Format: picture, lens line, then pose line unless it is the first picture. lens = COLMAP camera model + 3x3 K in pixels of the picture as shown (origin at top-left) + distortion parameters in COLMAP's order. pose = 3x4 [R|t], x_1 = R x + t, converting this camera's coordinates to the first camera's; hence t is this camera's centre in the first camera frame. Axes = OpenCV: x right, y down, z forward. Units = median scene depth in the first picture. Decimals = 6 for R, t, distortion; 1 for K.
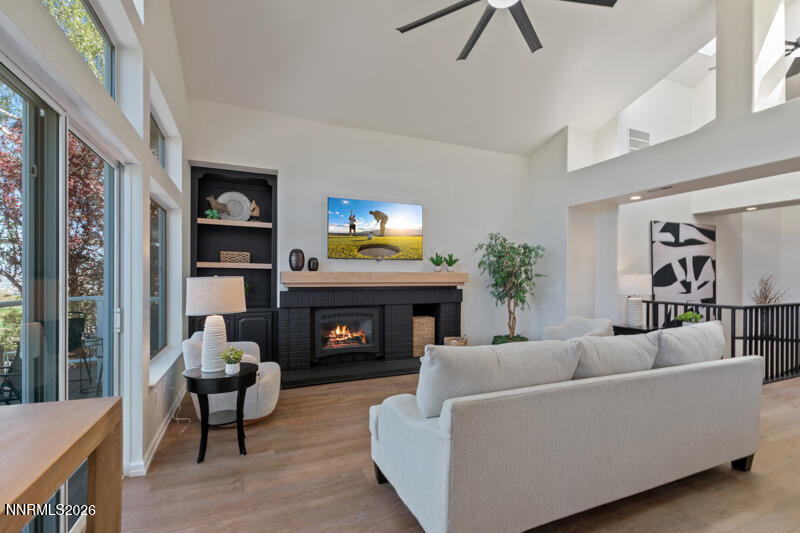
lens RADIAL K [[365.3, 0, 409.0], [0, 365.3, 275.6], [0, 0, 1]] dist [0.001488, -0.000204]
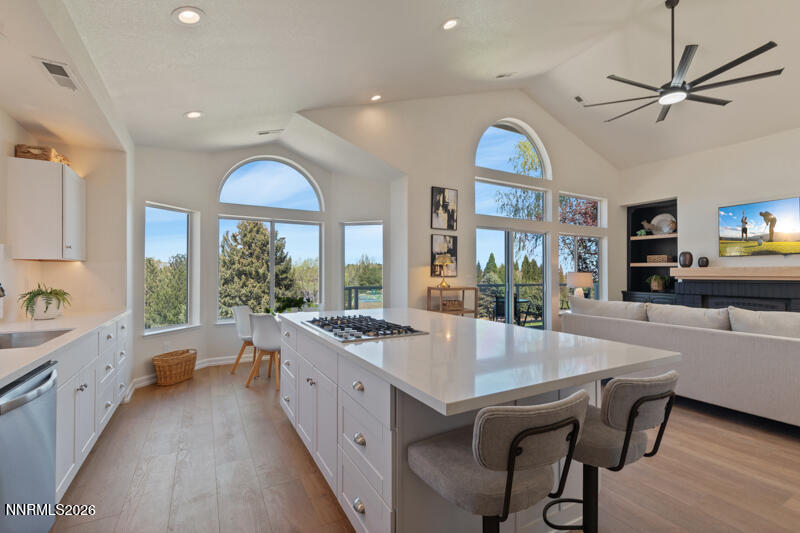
lens RADIAL K [[353.8, 0, 401.4], [0, 353.8, 270.7], [0, 0, 1]] dist [0.007447, -0.000225]
pose [[0.100564, -0.011686, -0.994862, 0.736439], [0.006125, 0.999919, -0.011127, 0.005761], [0.994912, -0.004974, 0.100628, -0.160006]]
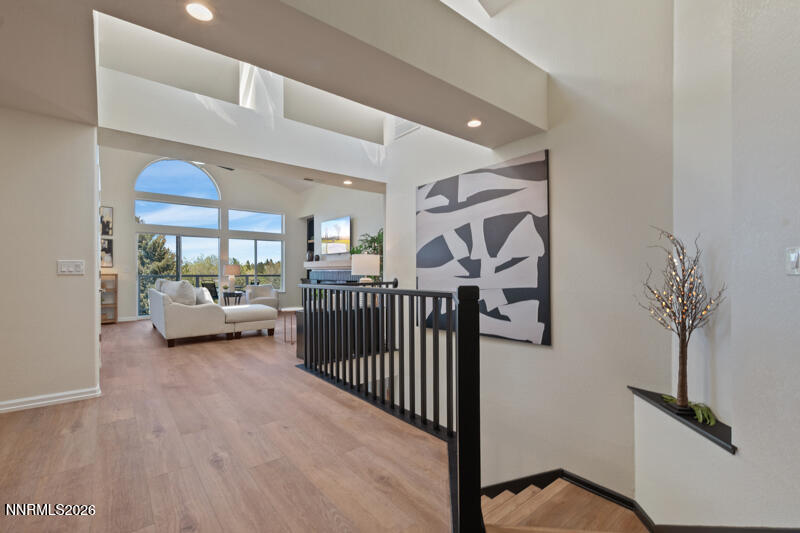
lens RADIAL K [[353.8, 0, 401.4], [0, 353.8, 270.7], [0, 0, 1]] dist [0.007447, -0.000225]
pose [[0.277792, -0.004841, -0.960629, 1.435859], [0.009415, 0.999953, -0.002316, 0.038864], [0.960595, -0.008401, 0.277824, 0.756033]]
